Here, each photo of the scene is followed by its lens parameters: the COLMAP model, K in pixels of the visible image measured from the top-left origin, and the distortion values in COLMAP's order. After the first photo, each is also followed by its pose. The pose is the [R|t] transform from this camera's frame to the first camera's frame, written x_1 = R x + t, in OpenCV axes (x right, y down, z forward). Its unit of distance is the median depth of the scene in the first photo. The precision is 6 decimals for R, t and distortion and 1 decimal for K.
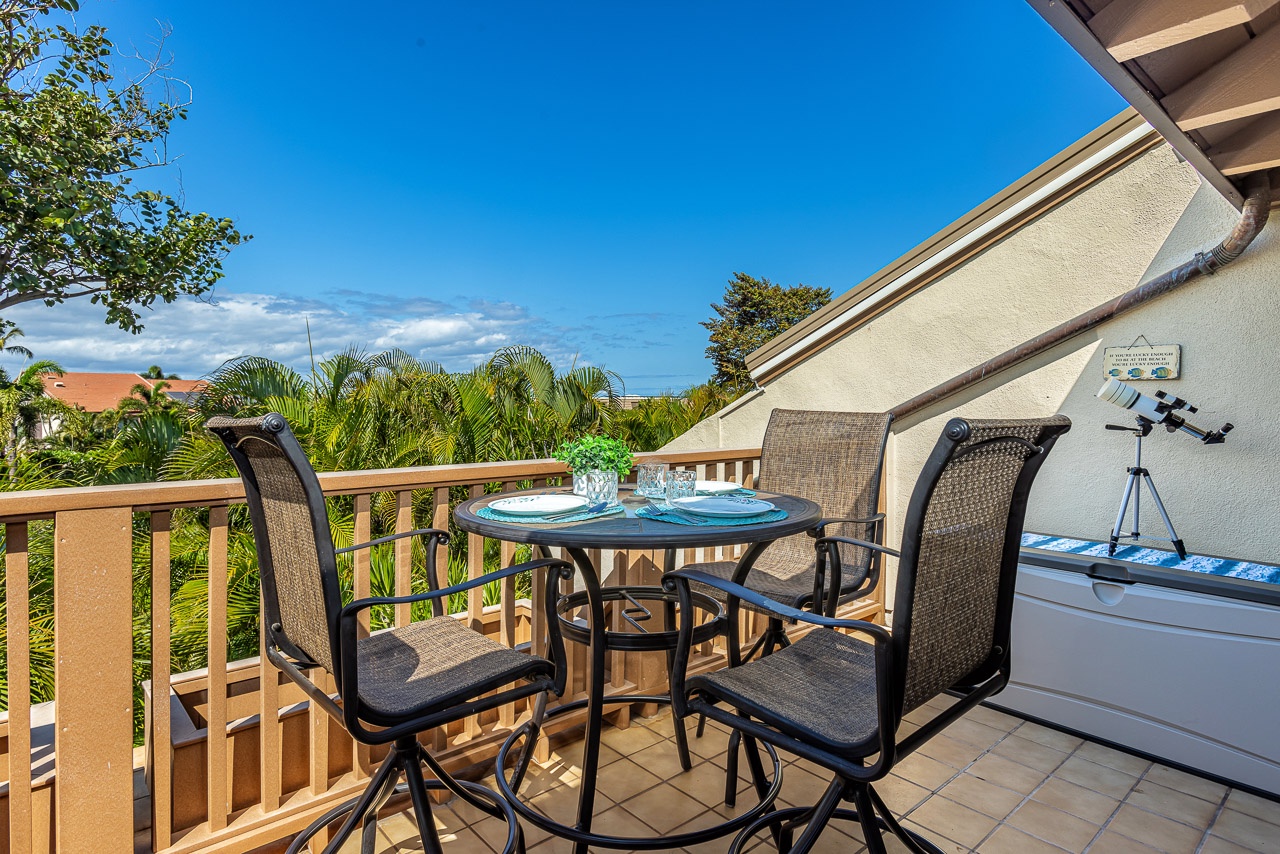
lens RADIAL K [[693.1, 0, 640.0], [0, 693.1, 427.0], [0, 0, 1]] dist [-0.003220, -0.000391]
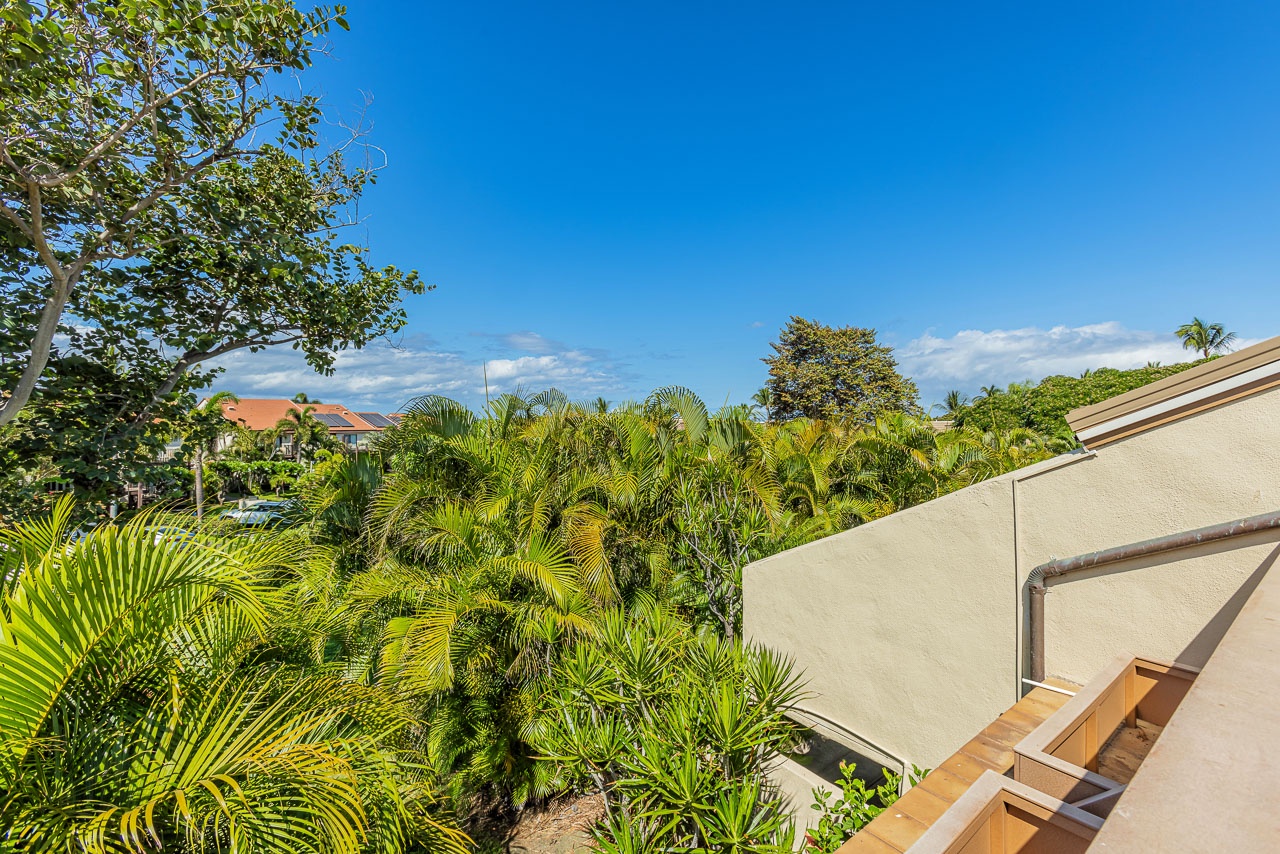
lens RADIAL K [[561.4, 0, 640.0], [0, 561.4, 427.0], [0, 0, 1]] dist [0.002299, 0.000678]
pose [[0.997852, 0.002930, -0.065438, -0.168677], [-0.004627, 0.999657, -0.025795, -0.031666], [0.065340, 0.026042, 0.997523, 0.133656]]
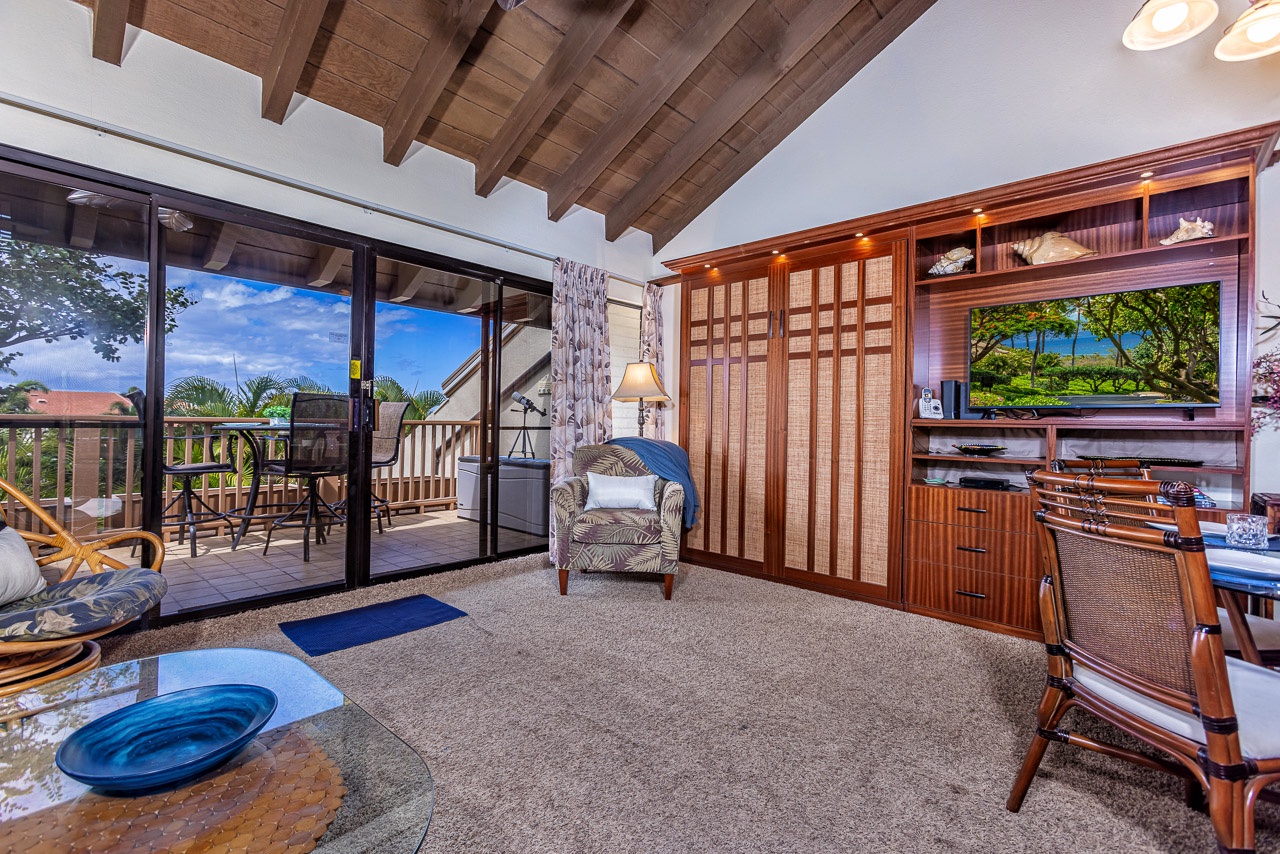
lens RADIAL K [[561.4, 0, 640.0], [0, 561.4, 427.0], [0, 0, 1]] dist [0.002299, 0.000678]
pose [[0.992585, 0.012292, 0.120930, 0.280938], [-0.008398, 0.999431, -0.032655, 0.041133], [-0.121262, 0.031397, 0.992124, -0.374211]]
